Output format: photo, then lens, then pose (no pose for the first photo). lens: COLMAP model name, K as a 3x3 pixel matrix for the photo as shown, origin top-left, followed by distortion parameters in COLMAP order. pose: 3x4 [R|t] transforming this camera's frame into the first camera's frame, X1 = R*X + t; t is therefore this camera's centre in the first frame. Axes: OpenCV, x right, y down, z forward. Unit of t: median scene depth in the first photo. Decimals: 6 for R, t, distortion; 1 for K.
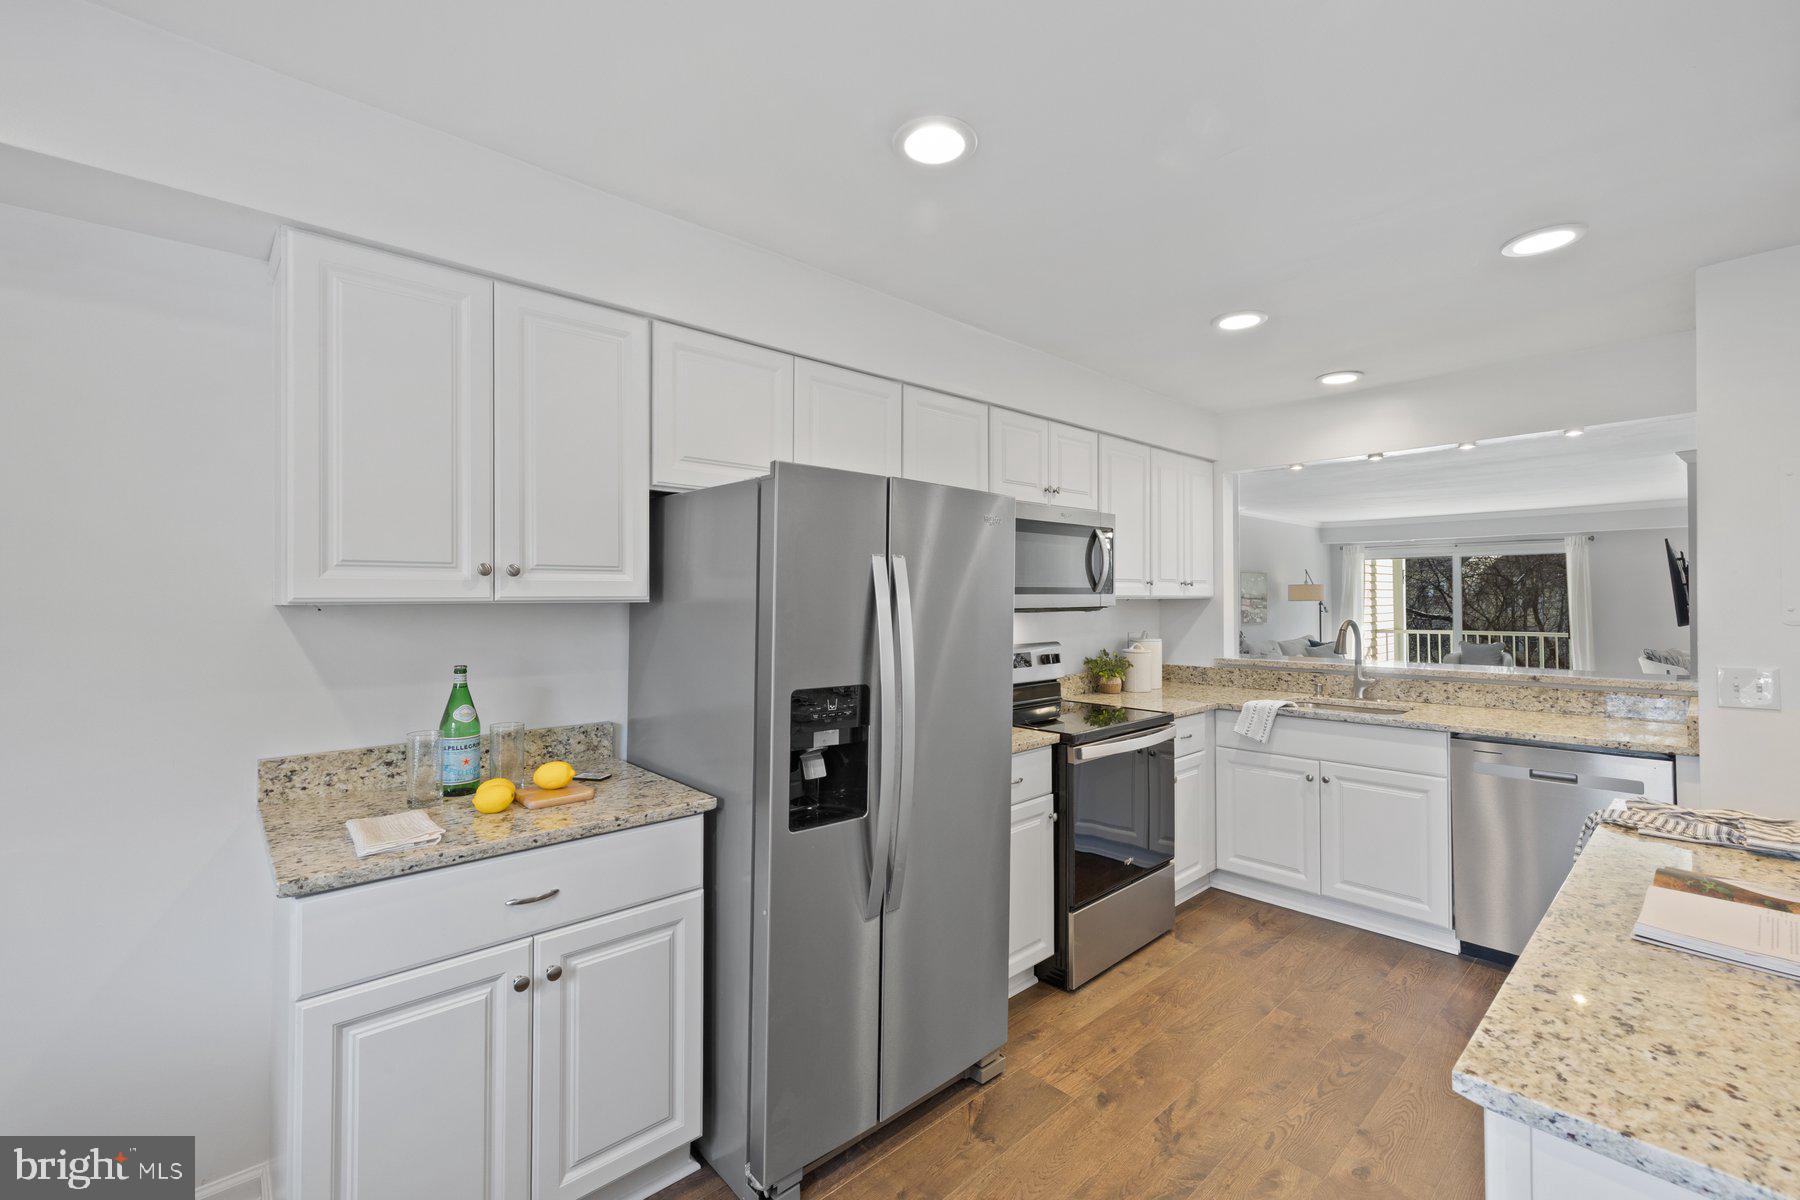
lens RADIAL K [[756.9, 0, 897.5], [0, 756.9, 597.0], [0, 0, 1]] dist [-0.001312, 0.001729]
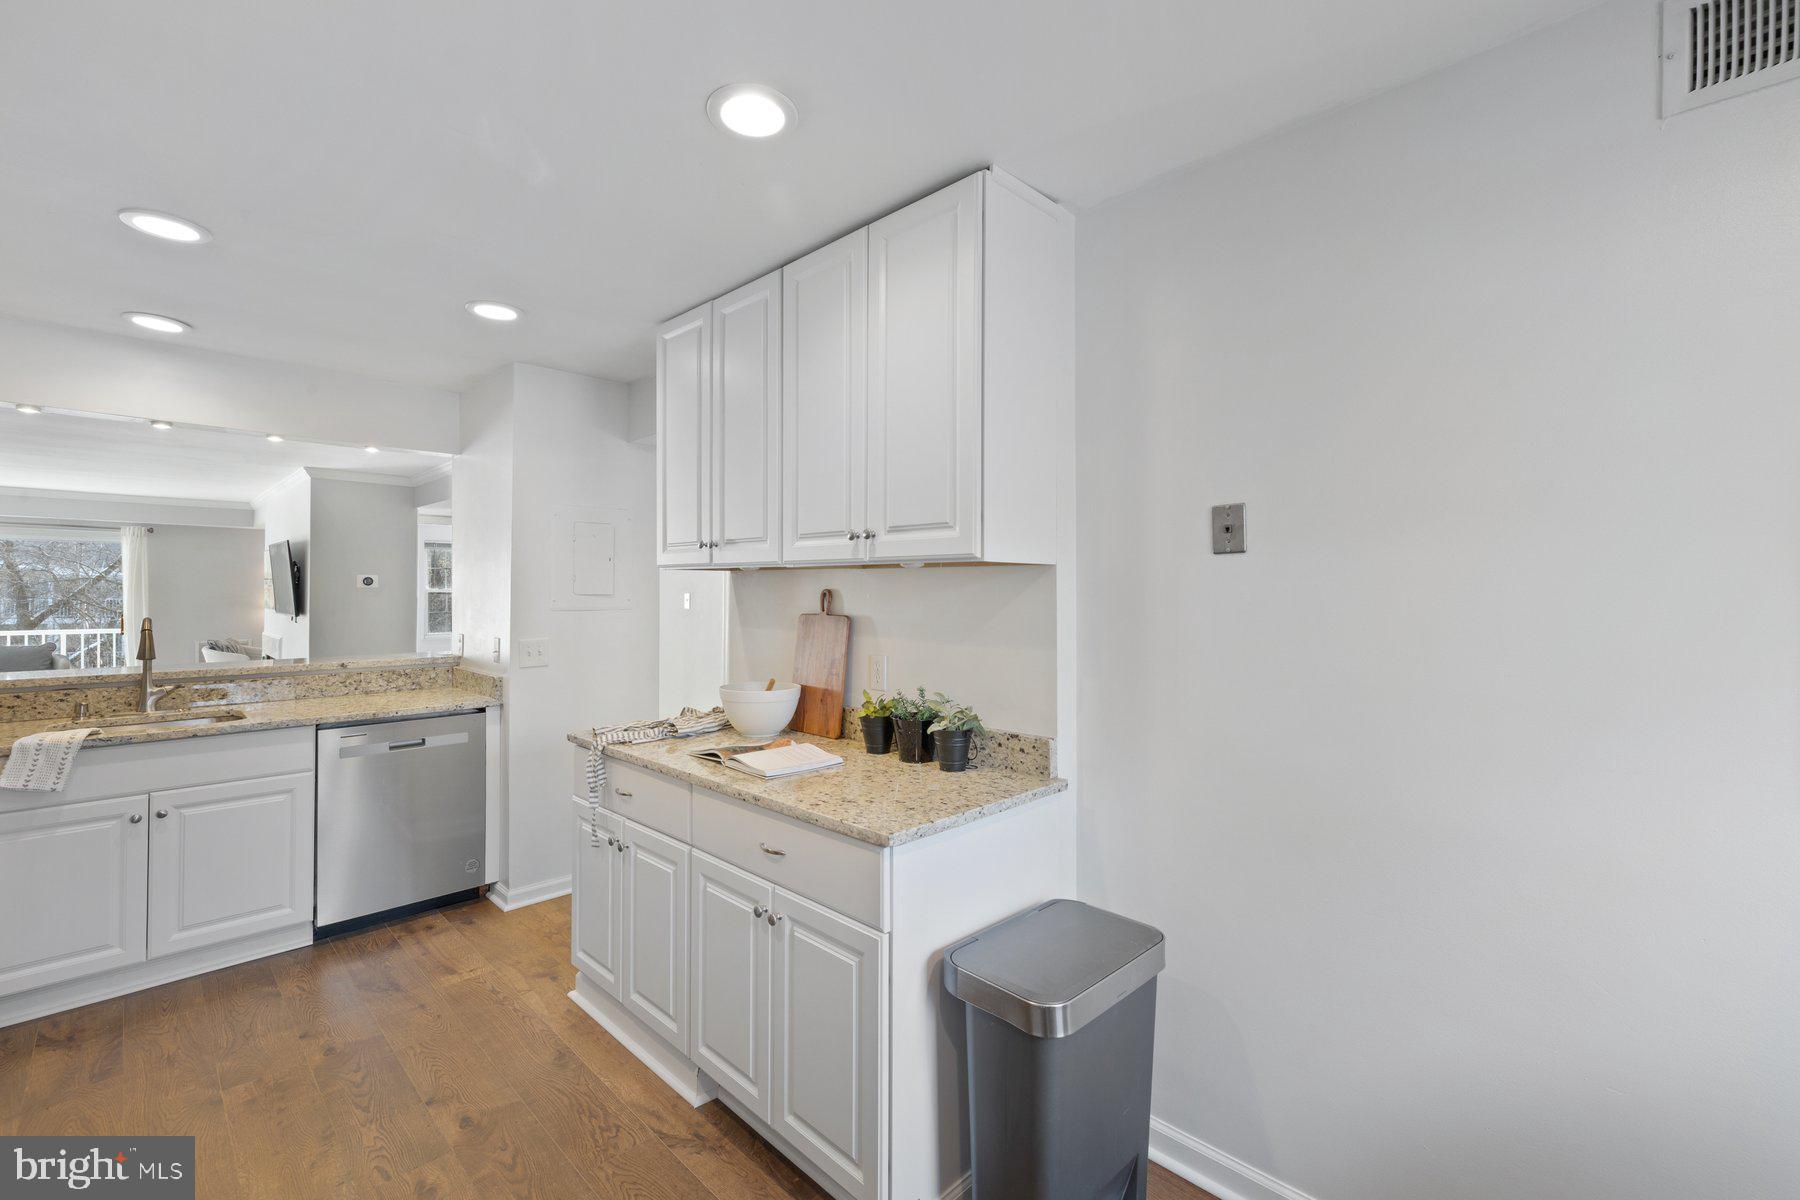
lens RADIAL K [[756.9, 0, 889.0], [0, 756.9, 592.7], [0, 0, 1]] dist [-0.001312, 0.001729]
pose [[-0.047323, 0.004222, 0.998871, -0.287659], [-0.007029, 0.999965, -0.004559, 0.001548], [-0.998855, -0.007237, -0.047292, 0.258997]]
